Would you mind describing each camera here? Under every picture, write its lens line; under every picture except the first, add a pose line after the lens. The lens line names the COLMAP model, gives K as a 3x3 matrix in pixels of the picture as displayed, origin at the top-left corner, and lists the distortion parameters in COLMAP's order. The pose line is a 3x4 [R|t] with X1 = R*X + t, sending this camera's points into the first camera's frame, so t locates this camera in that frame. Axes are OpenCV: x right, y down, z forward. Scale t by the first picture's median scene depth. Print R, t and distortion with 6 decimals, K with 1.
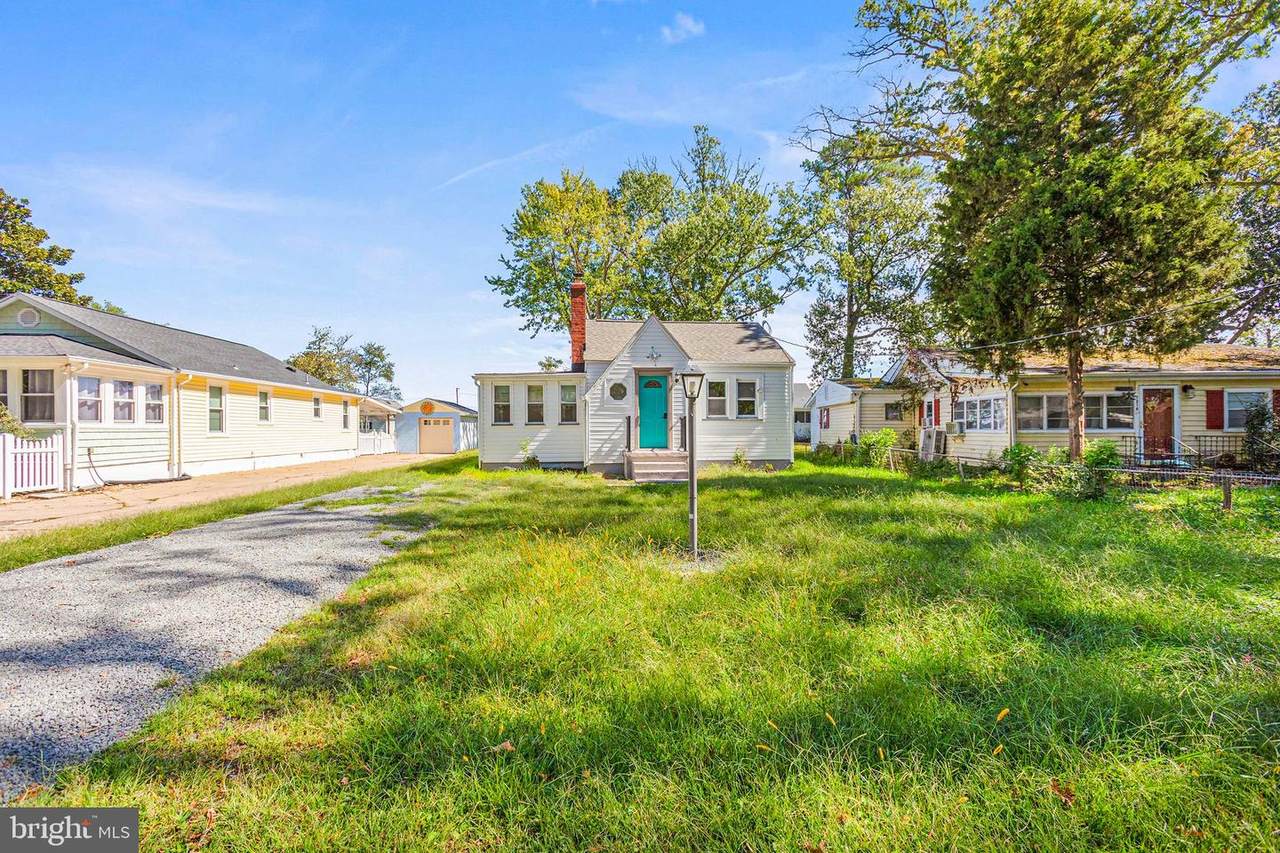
lens RADIAL K [[596.2, 0, 618.9], [0, 596.2, 425.4], [0, 0, 1]] dist [-0.084328, 0.024869]
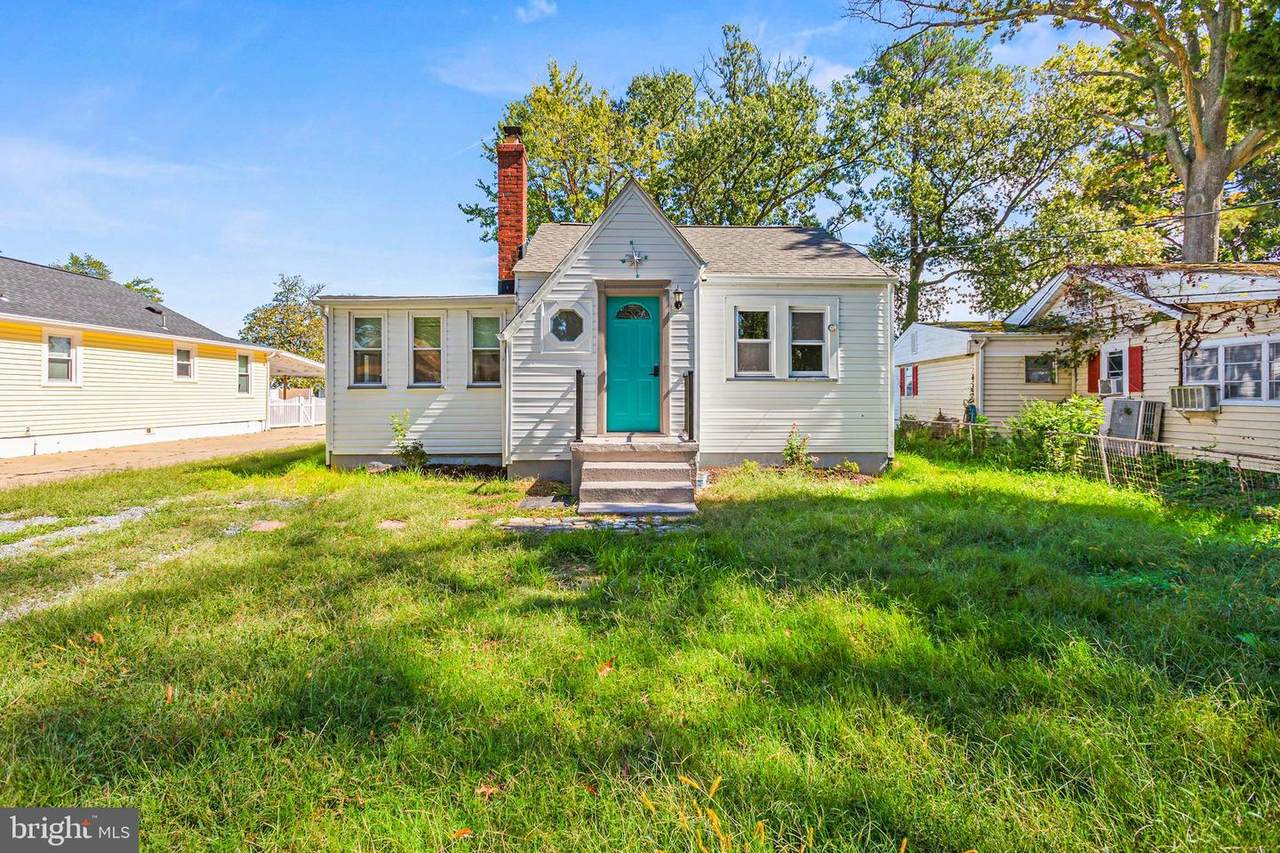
lens RADIAL K [[496.8, 0, 640.0], [0, 496.8, 386.9], [0, 0, 1]] dist [-0.019663, 0.000009]
pose [[0.998905, 0.003714, -0.046639, 0.075111], [-0.004178, 0.999943, -0.009846, 0.002013], [0.046600, 0.010030, 0.998863, 0.495342]]
